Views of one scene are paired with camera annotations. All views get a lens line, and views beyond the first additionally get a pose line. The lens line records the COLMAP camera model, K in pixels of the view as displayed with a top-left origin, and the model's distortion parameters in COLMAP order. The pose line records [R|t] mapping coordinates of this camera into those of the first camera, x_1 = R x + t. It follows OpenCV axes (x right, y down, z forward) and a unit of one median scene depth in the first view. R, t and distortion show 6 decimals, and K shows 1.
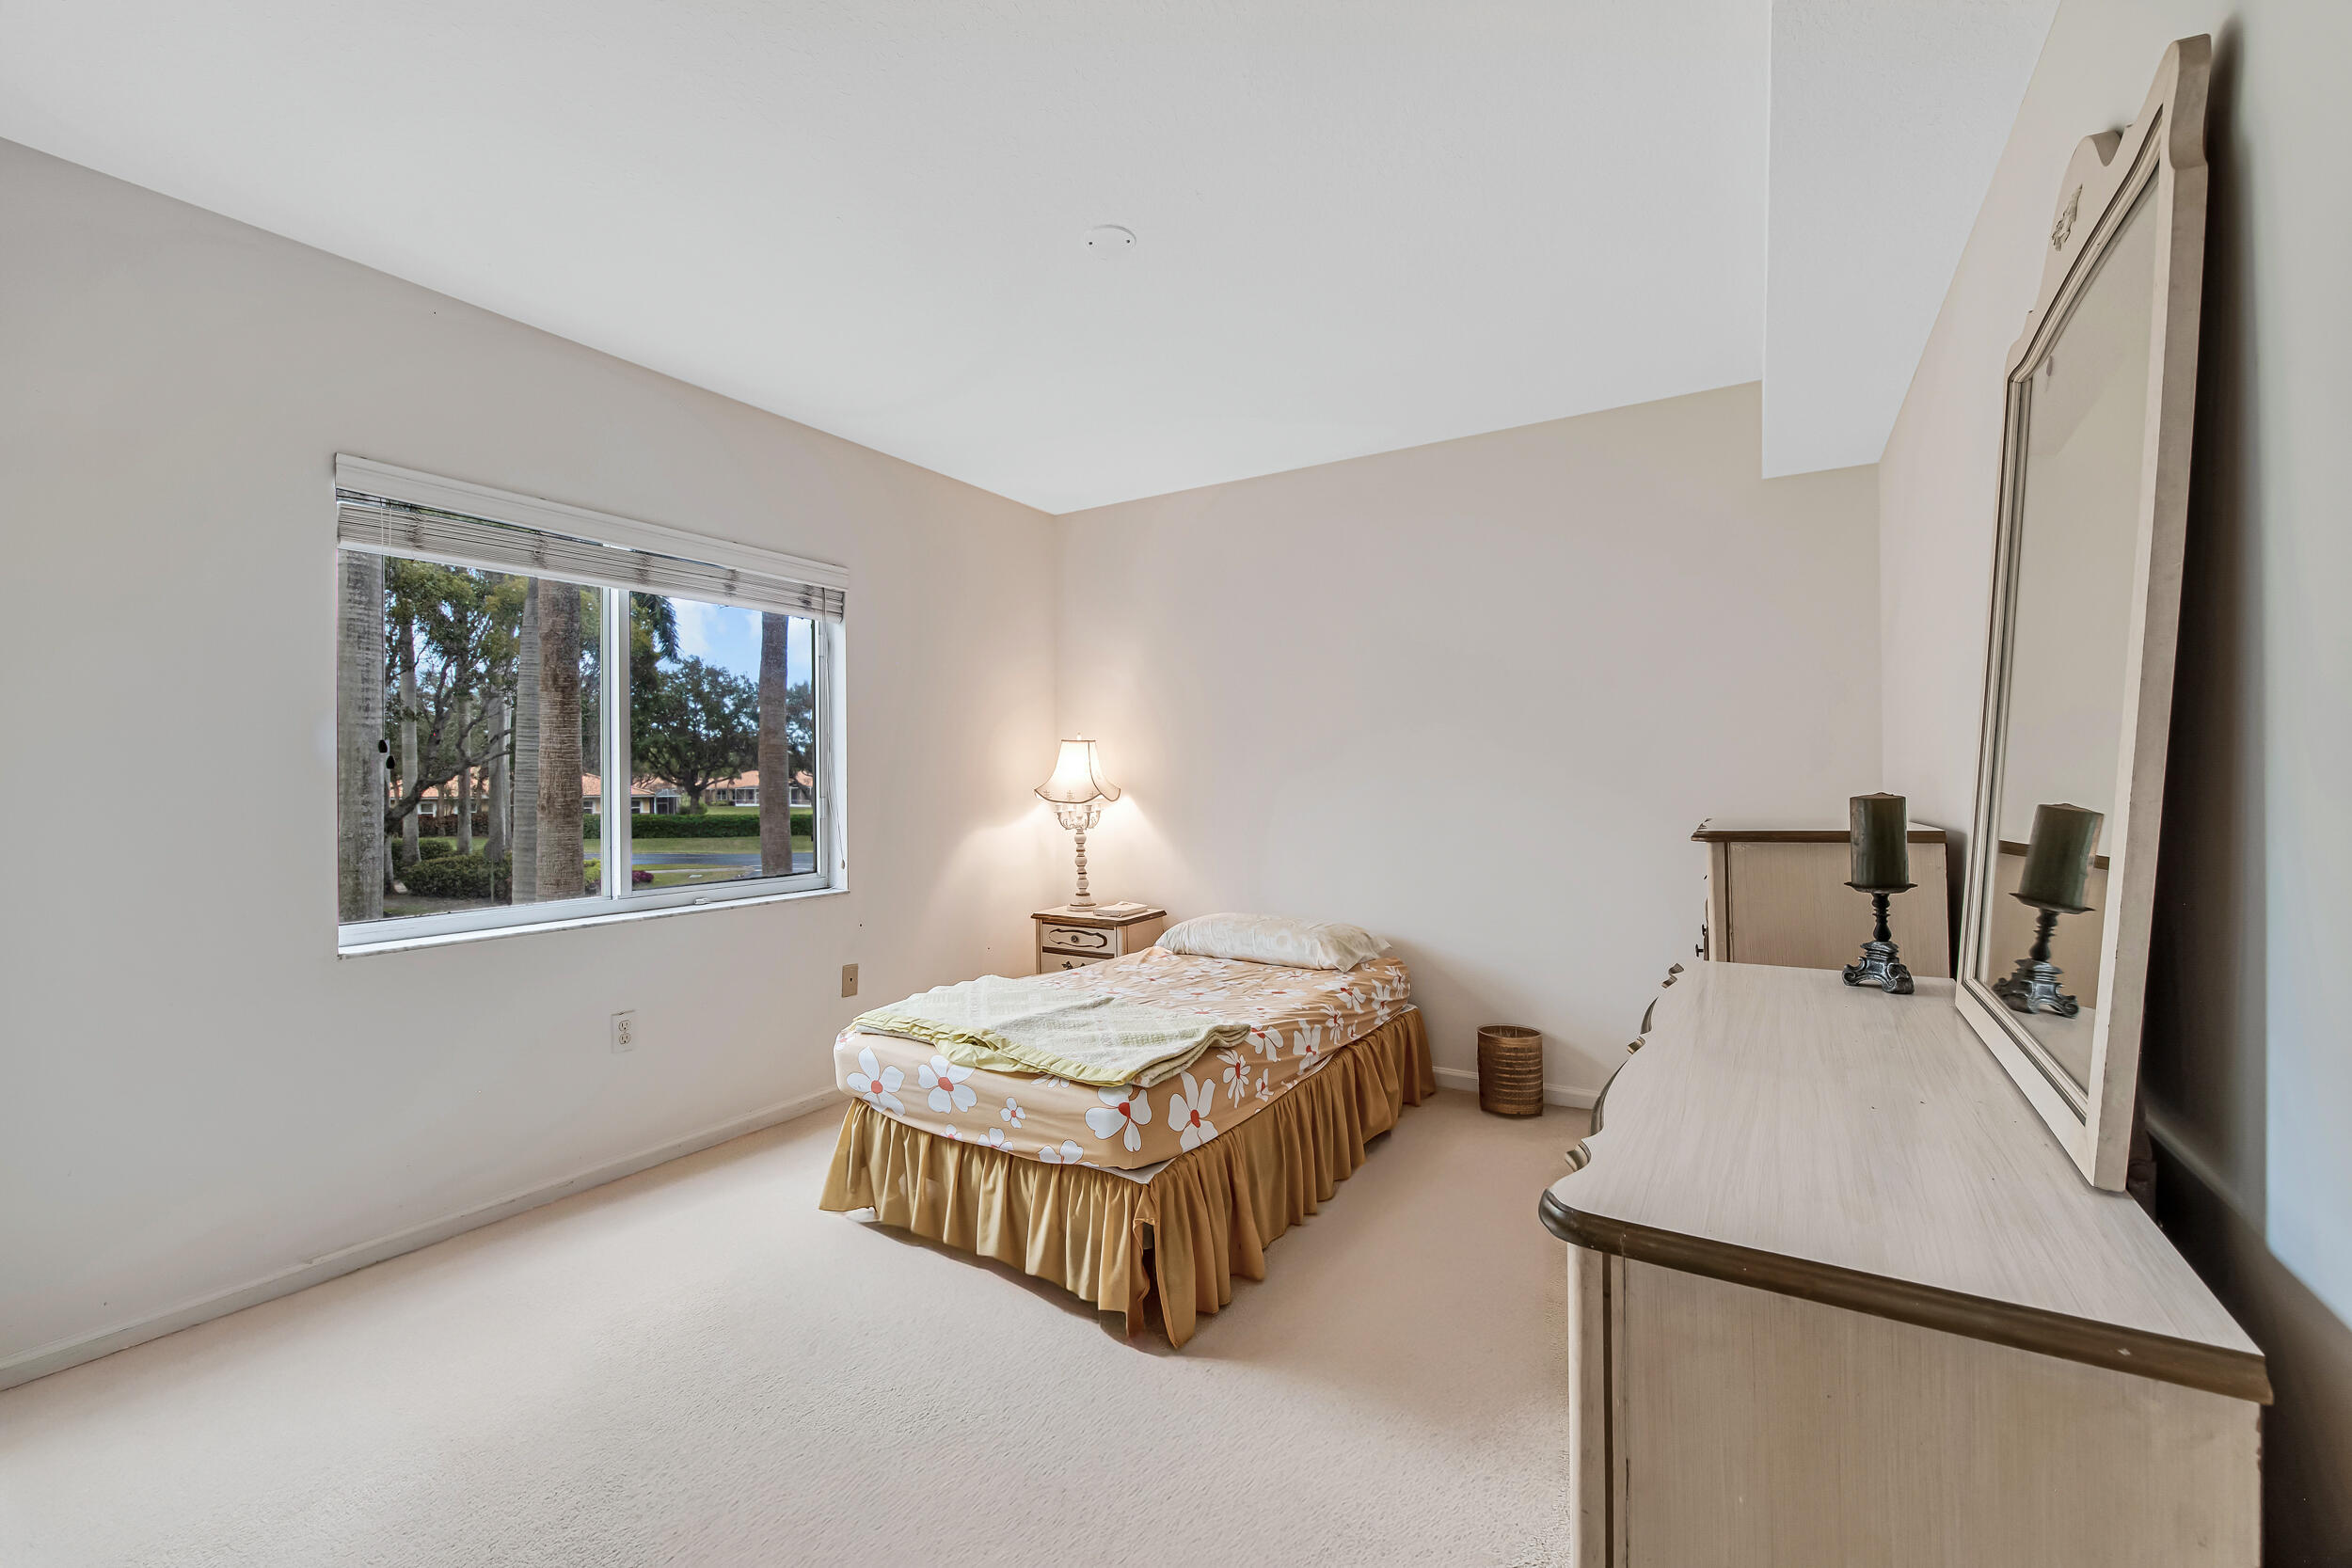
lens RADIAL K [[962.6, 0, 1159.7], [0, 962.6, 782.7], [0, 0, 1]] dist [-0.003544, -0.004706]
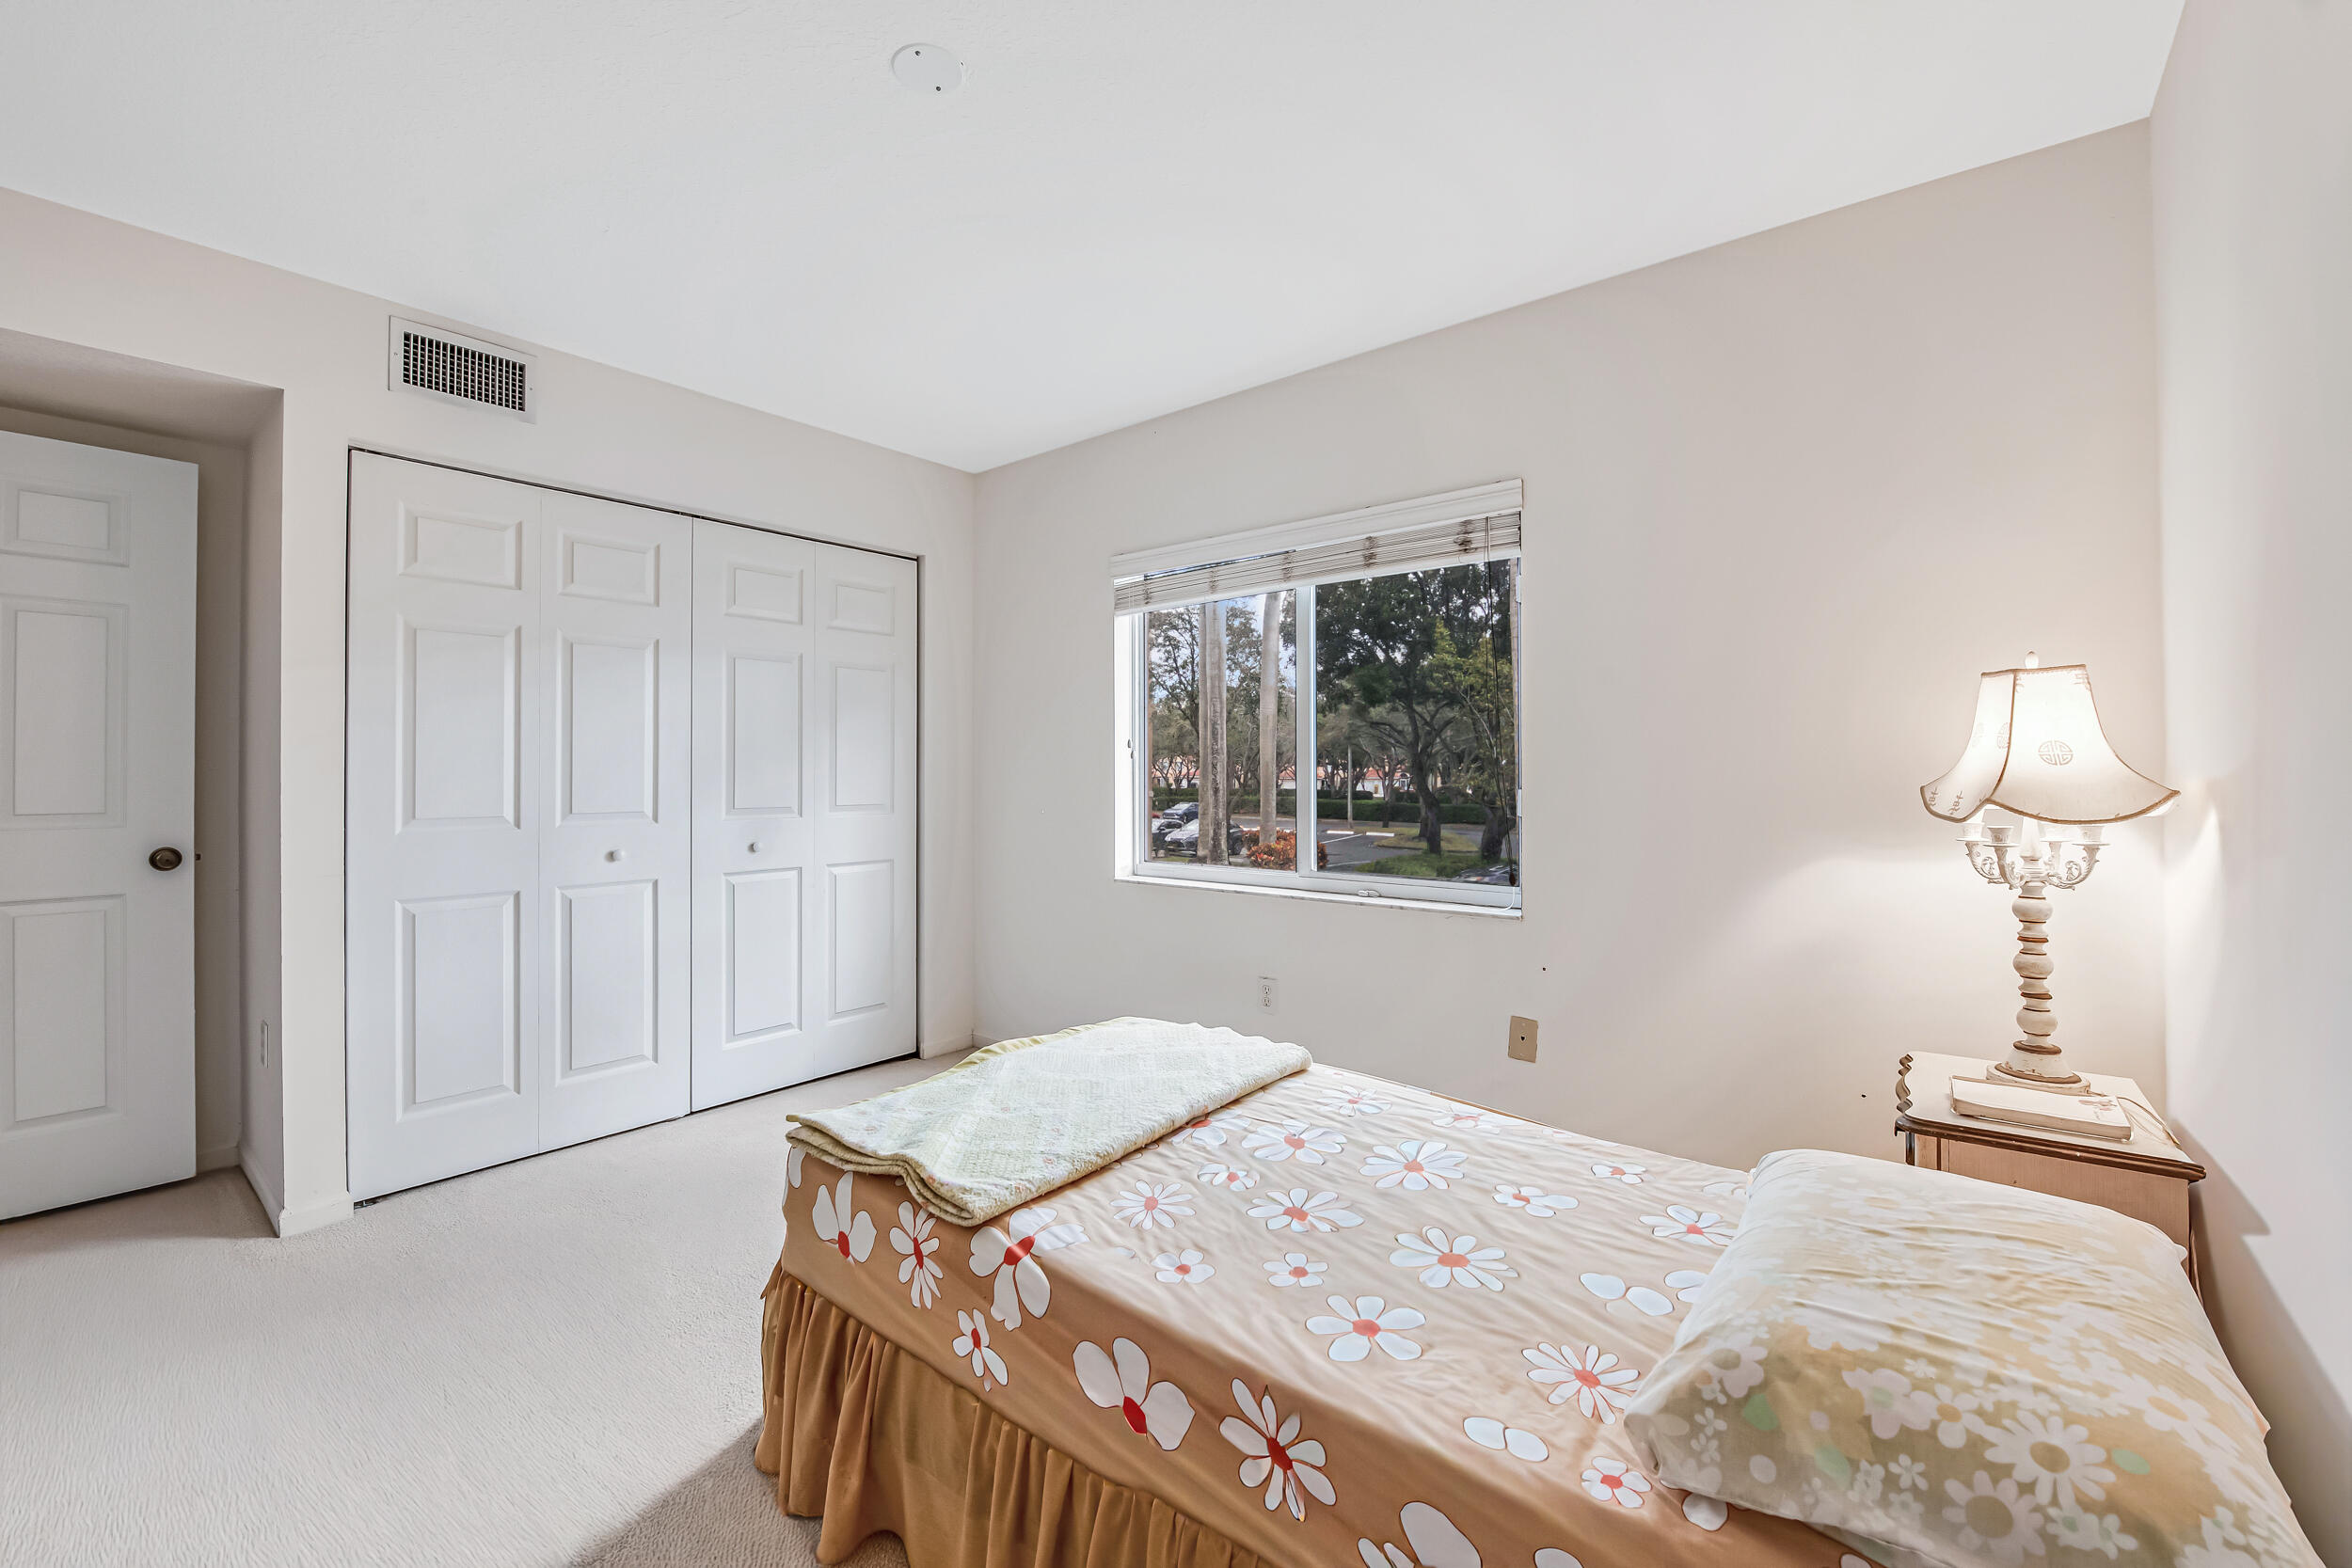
lens RADIAL K [[966.8, 0, 1171.9], [0, 966.8, 767.5], [0, 0, 1]] dist [-0.001165, -0.004763]
pose [[-0.131027, 0.005002, -0.991366, 0.460142], [-0.000215, 0.999987, 0.005074, -0.005421], [0.991379, 0.000878, -0.131024, 0.863537]]
